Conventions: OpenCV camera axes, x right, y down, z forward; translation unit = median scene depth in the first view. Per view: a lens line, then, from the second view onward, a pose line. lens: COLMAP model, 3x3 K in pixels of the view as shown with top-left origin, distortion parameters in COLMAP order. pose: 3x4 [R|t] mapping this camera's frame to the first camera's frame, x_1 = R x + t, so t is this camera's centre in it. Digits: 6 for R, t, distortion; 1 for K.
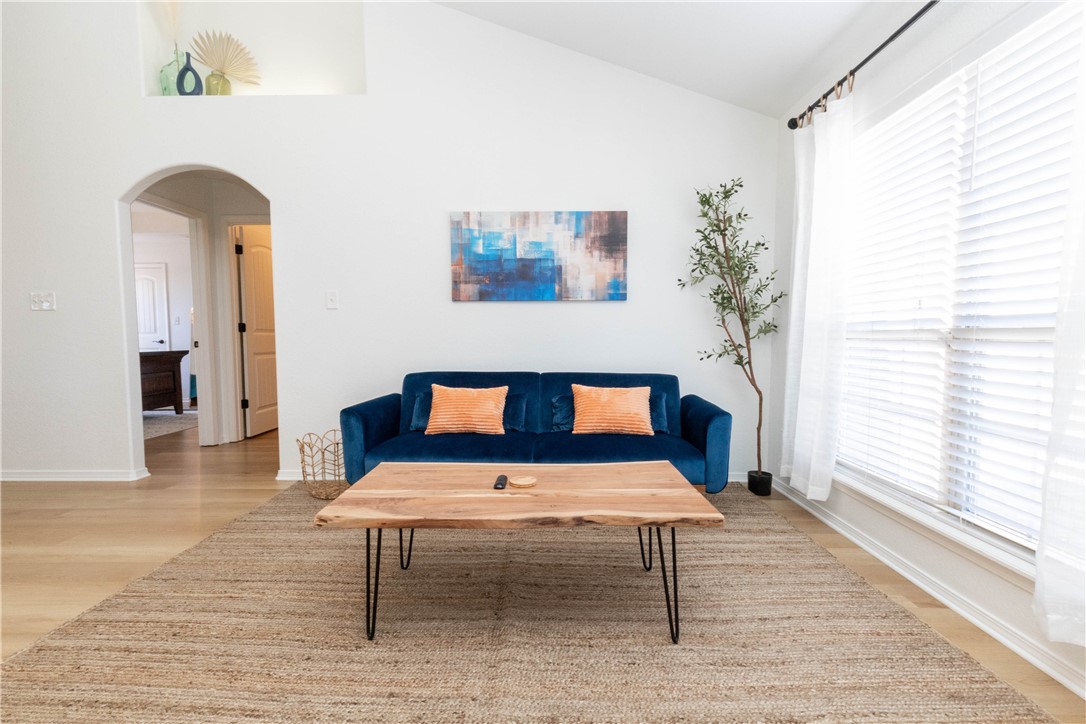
lens RADIAL K [[500.6, 0, 543.4], [0, 500.6, 366.2], [0, 0, 1]] dist [0.003003, 0.000424]
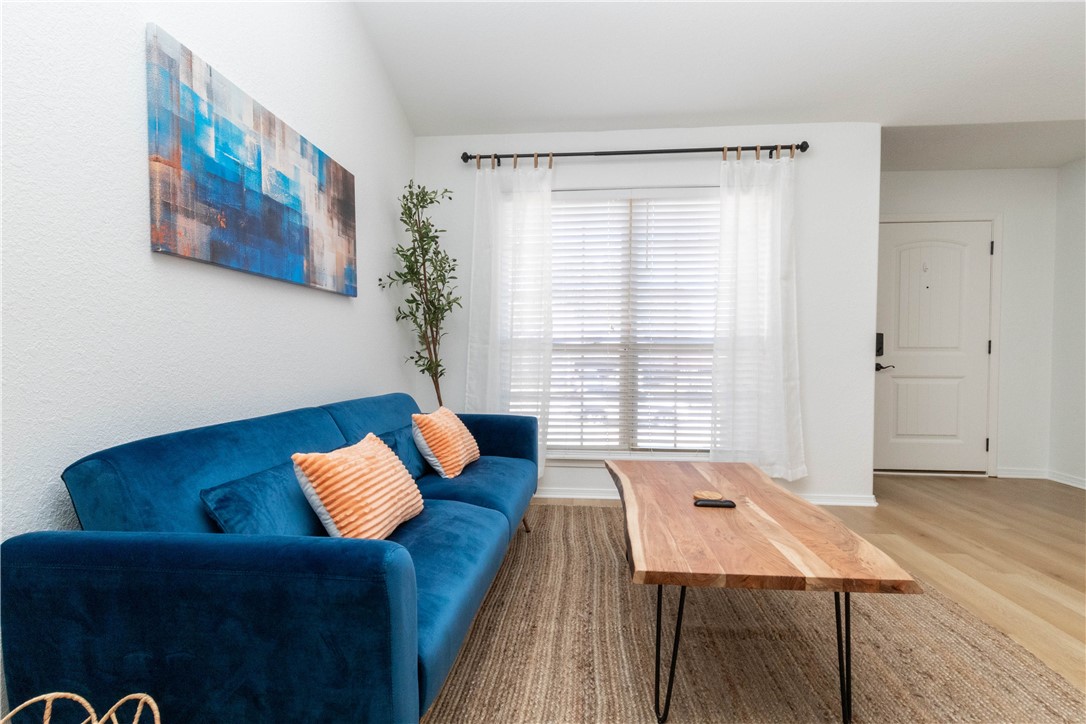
lens RADIAL K [[517.5, 0, 547.4], [0, 517.5, 366.2], [0, 0, 1]] dist [0.001650, -0.000101]
pose [[0.065111, -0.026499, 0.997526, -0.575791], [0.057864, 0.998066, 0.022737, -0.031935], [-0.996199, 0.056240, 0.066519, 0.680469]]
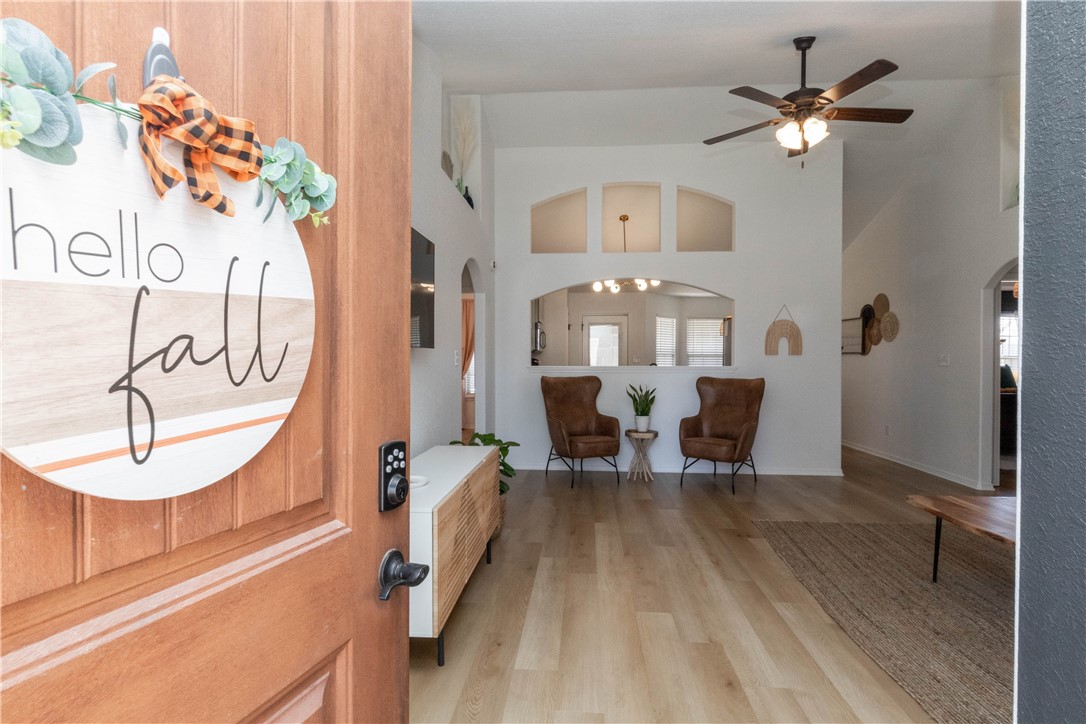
lens RADIAL K [[535.0, 0, 543.0], [0, 535.0, 362.0], [0, 0, 1]] dist [0.000856, 0.000102]
pose [[-0.069235, 0.008672, -0.997563, 0.774713], [-0.062996, 0.997929, 0.013048, -0.071126], [0.995609, 0.063746, -0.068546, -0.125672]]
